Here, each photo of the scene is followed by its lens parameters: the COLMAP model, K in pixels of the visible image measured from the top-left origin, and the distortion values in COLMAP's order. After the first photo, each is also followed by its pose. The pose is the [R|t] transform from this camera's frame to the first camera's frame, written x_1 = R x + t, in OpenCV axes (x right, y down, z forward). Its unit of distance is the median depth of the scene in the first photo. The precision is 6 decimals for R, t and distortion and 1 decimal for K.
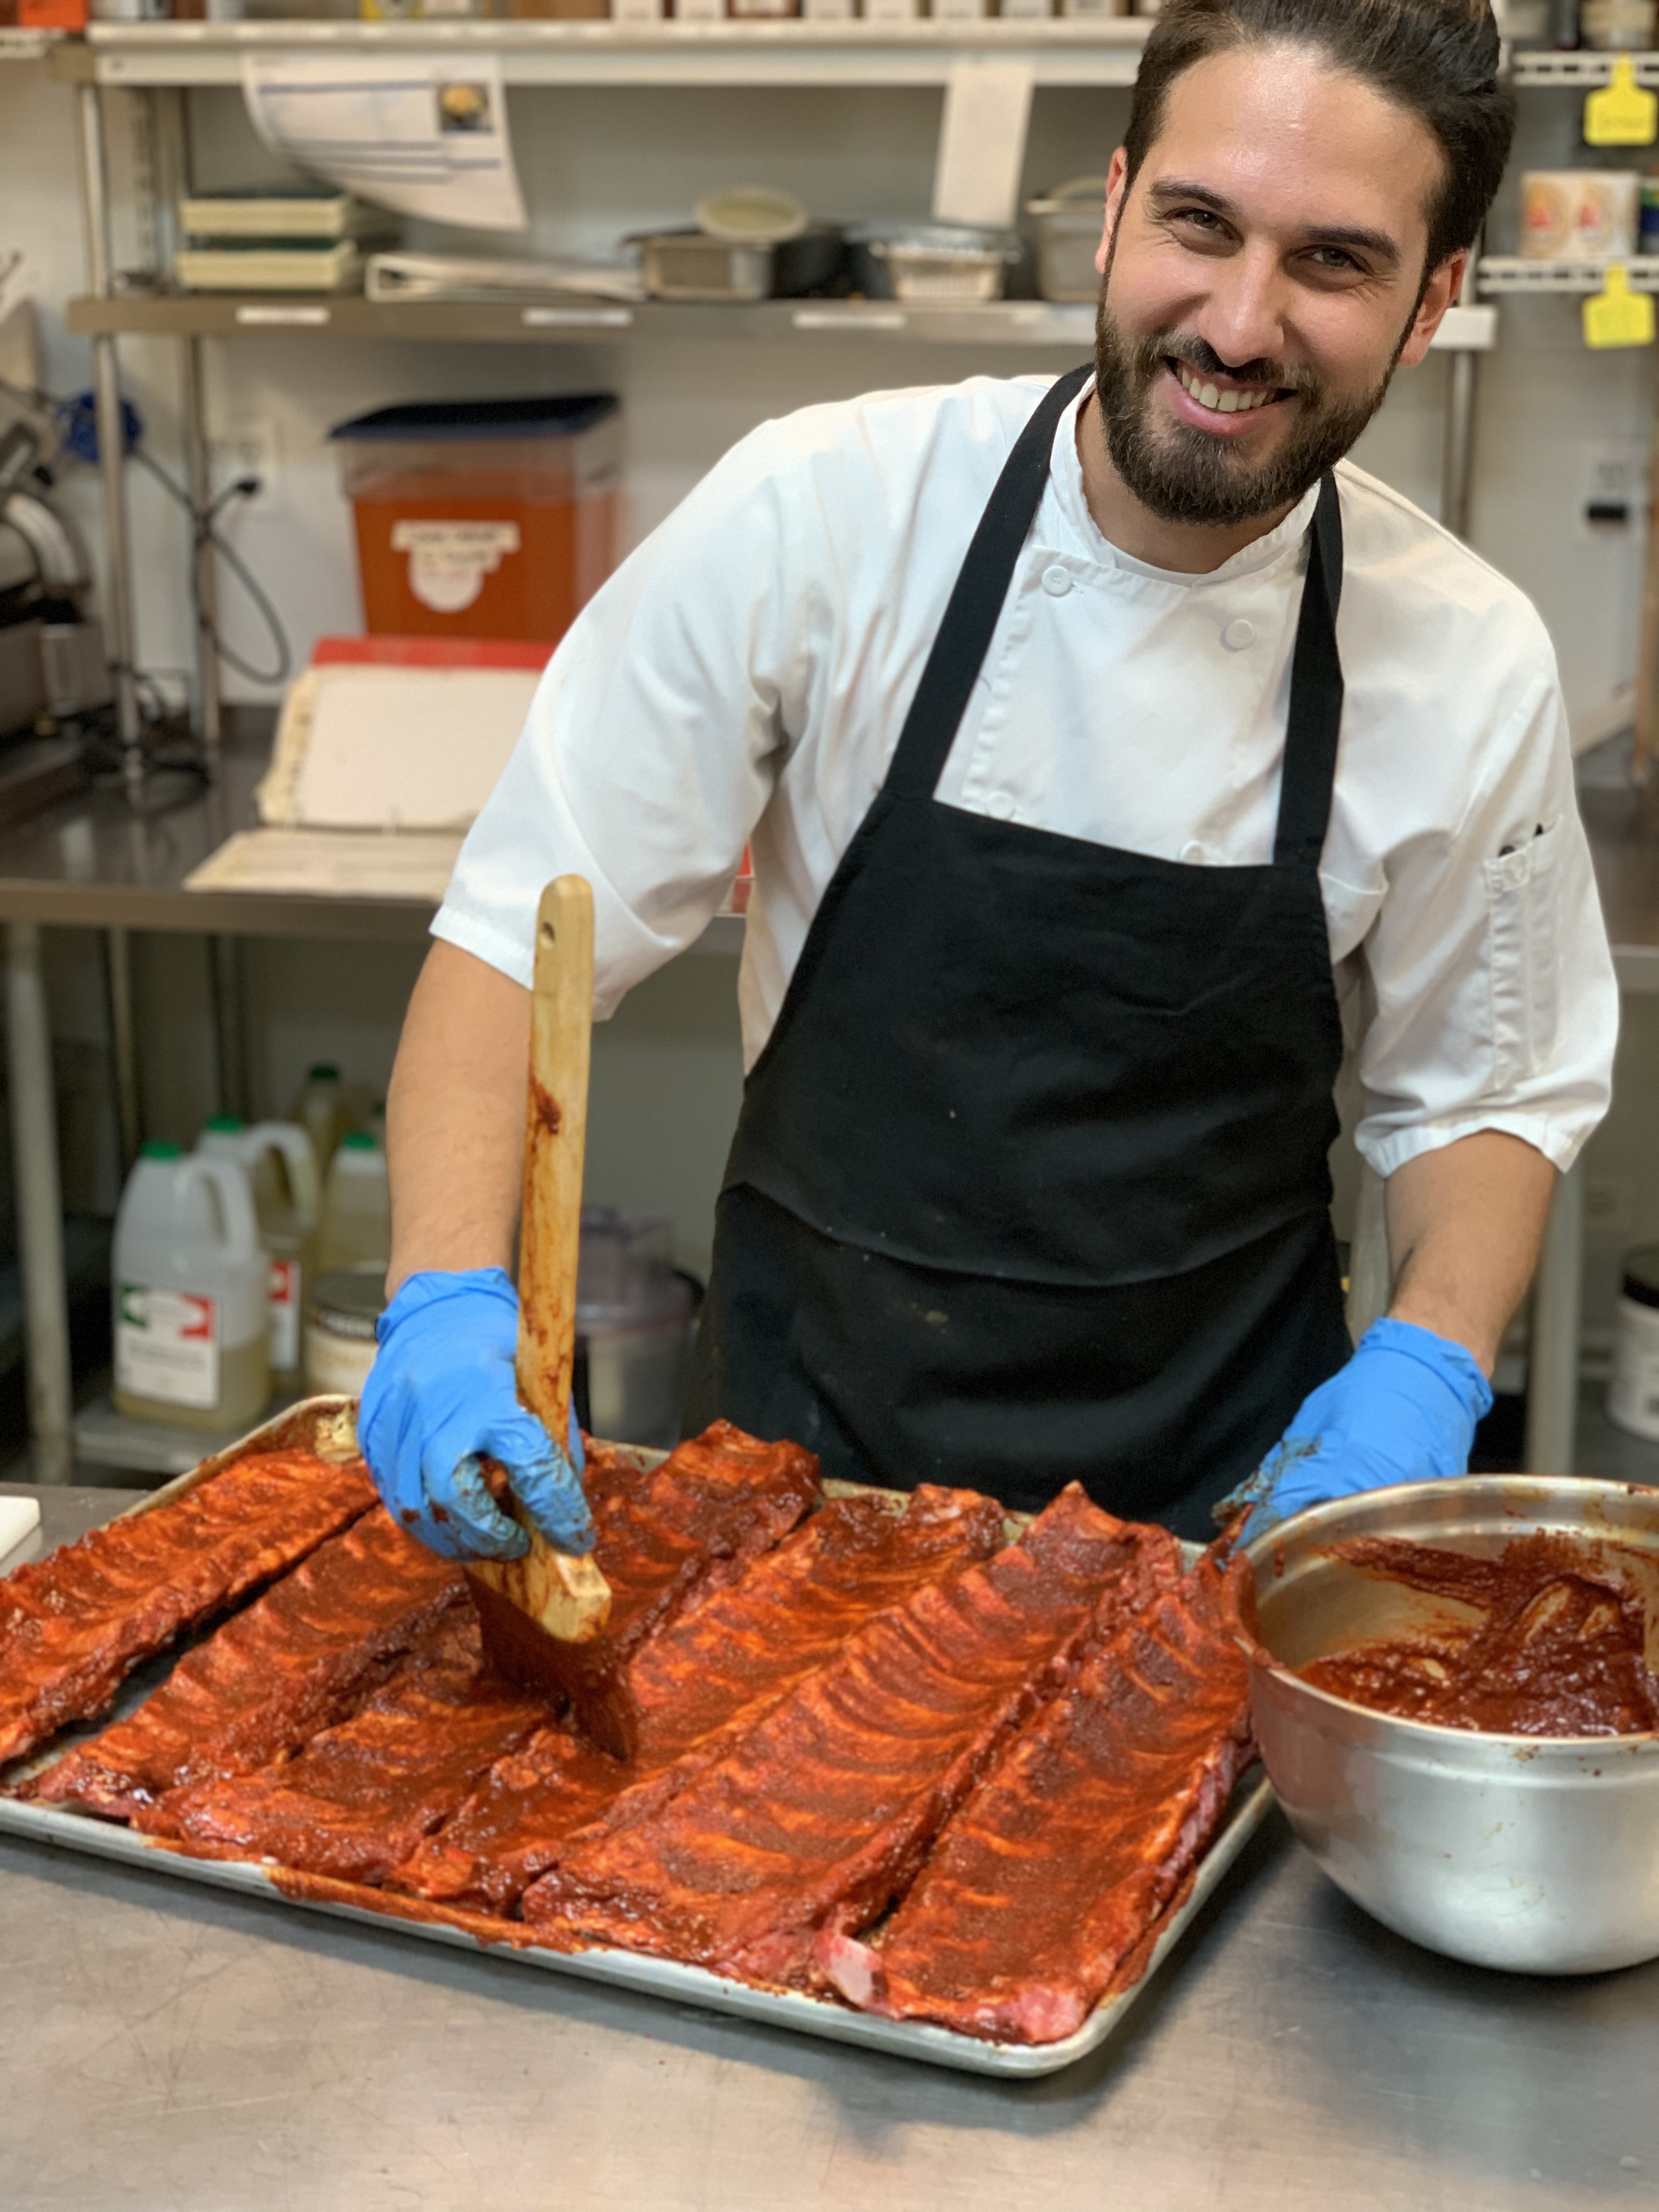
lens RADIAL K [[3233.2, 0, 829.5], [0, 3233.2, 1106.0], [0, 0, 1]] dist [0.138100, -0.667168]
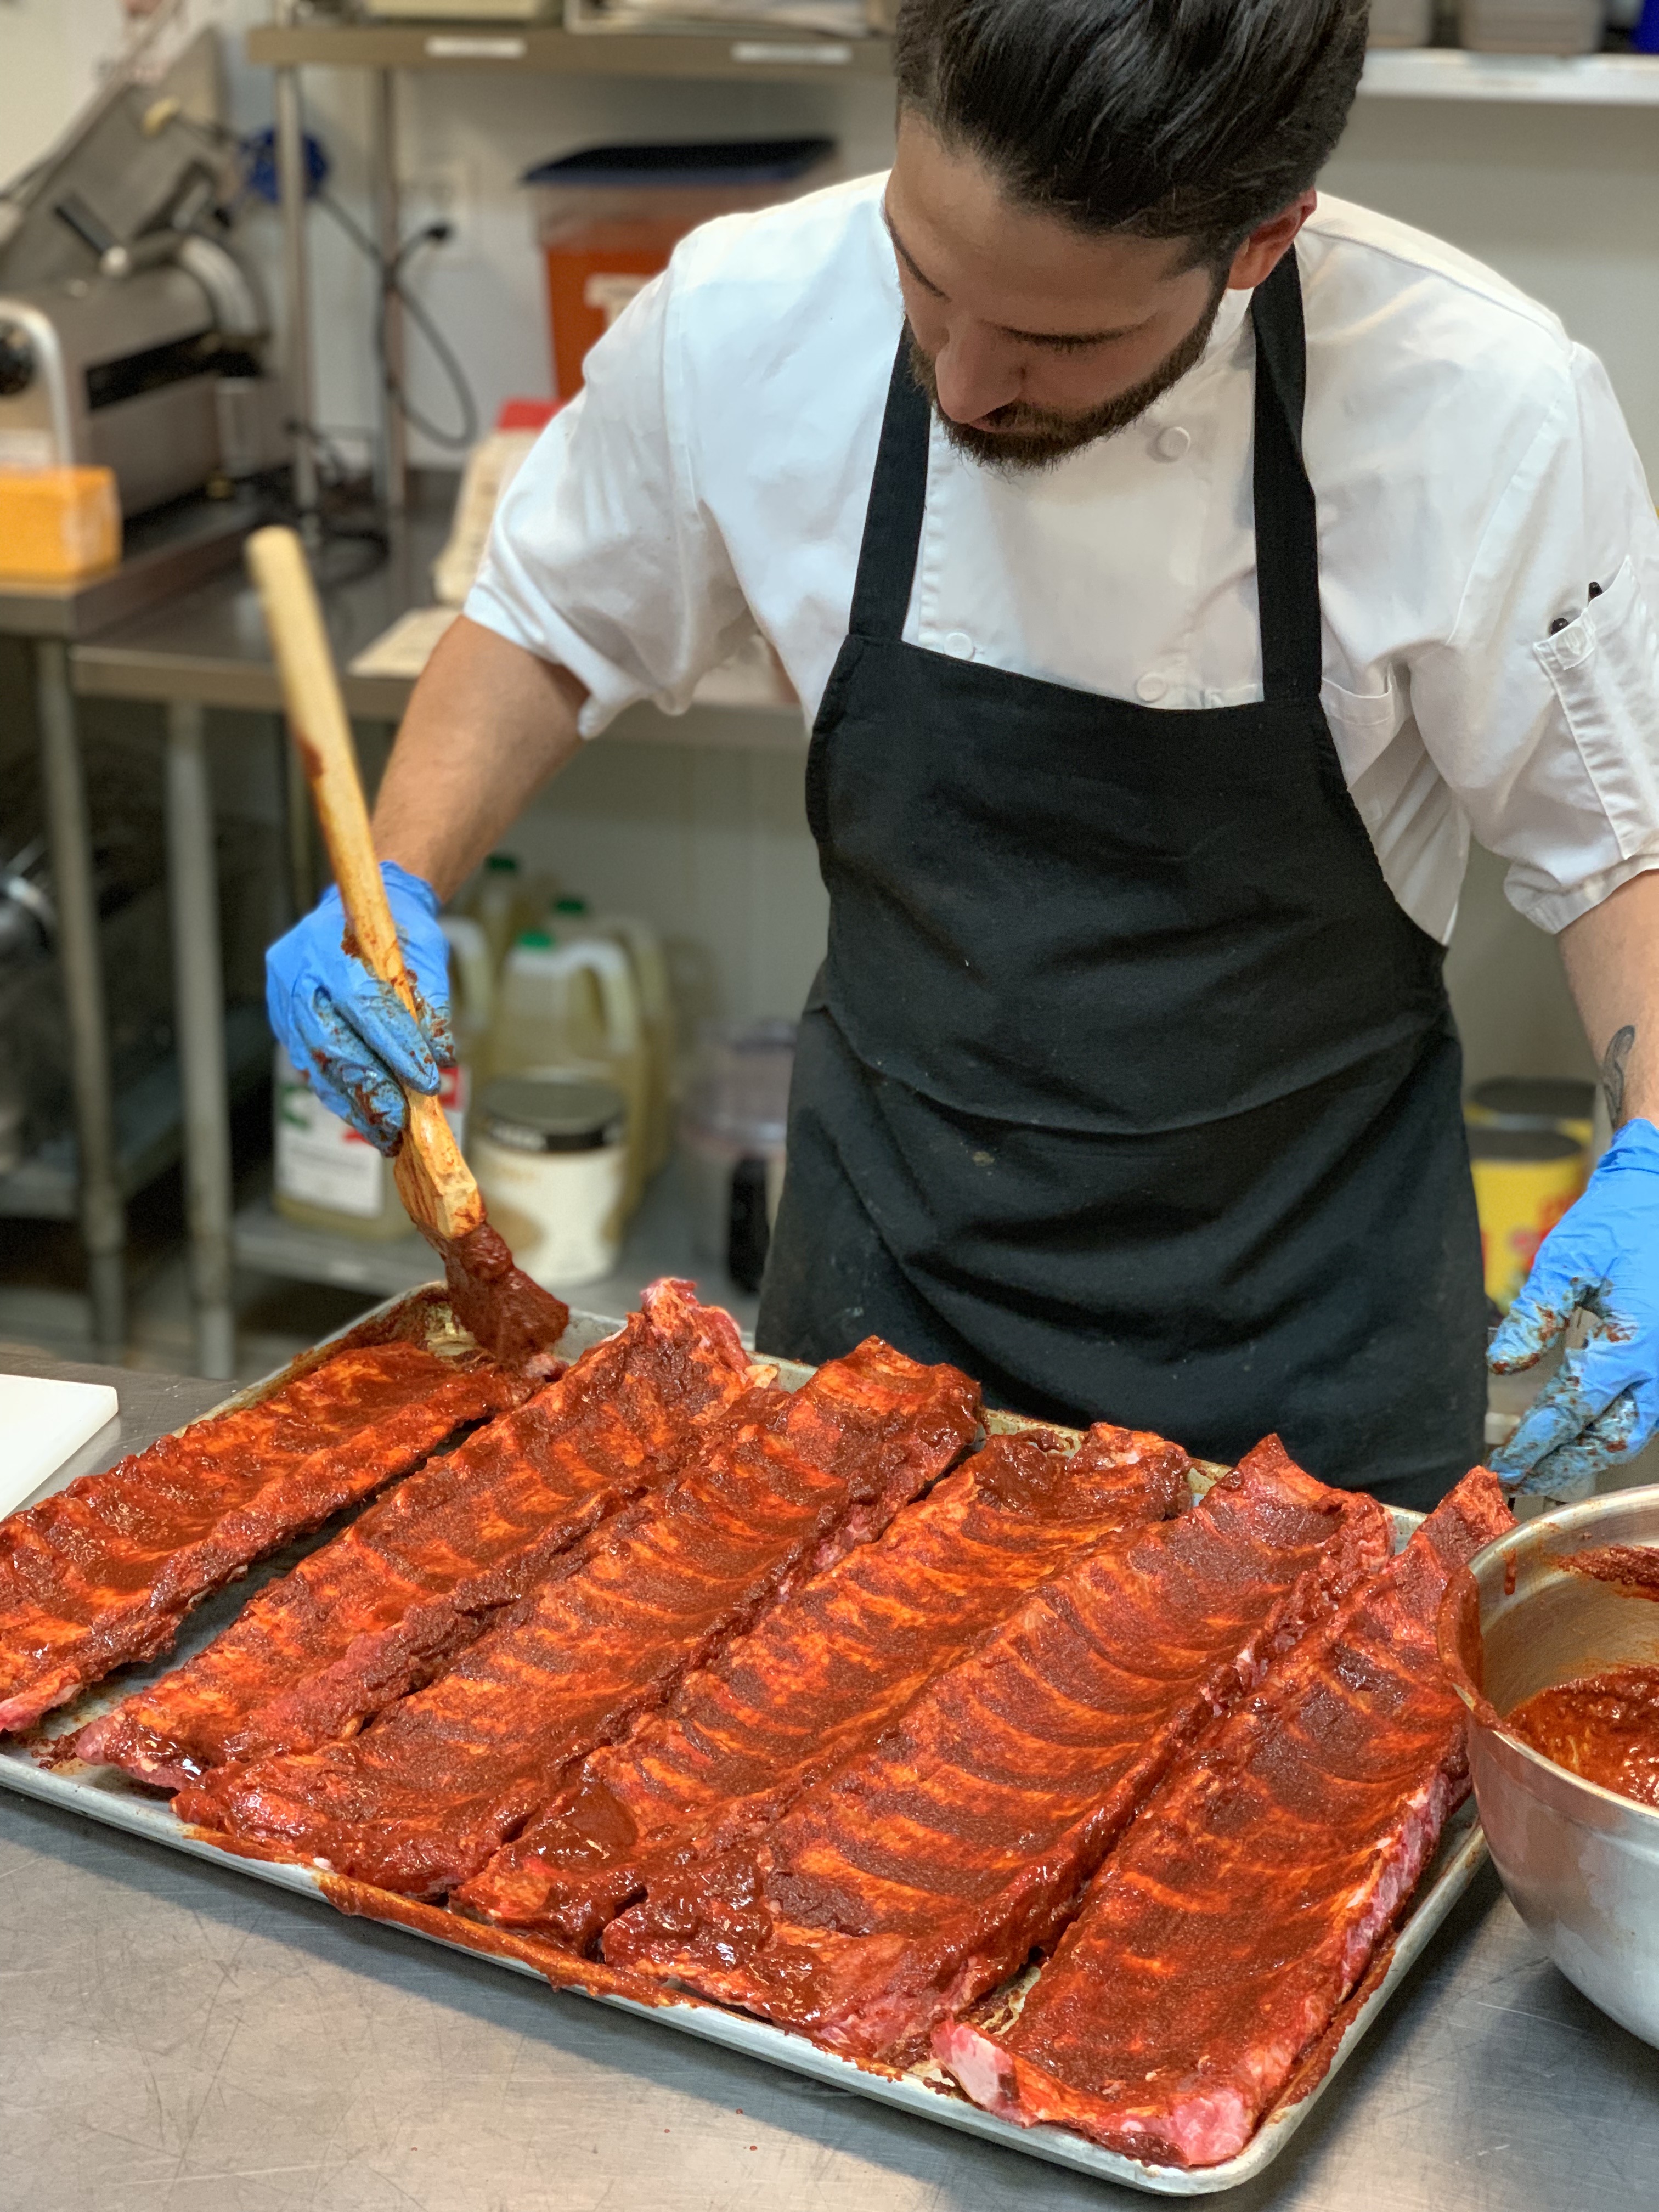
lens RADIAL K [[3233.2, 0, 829.5], [0, 3233.2, 1106.0], [0, 0, 1]] dist [0.138100, -0.667168]
pose [[0.997064, 0.037031, -0.067026, 0.013442], [-0.031883, 0.996574, 0.076314, -0.038099], [0.069622, -0.073953, 0.994828, 0.145447]]
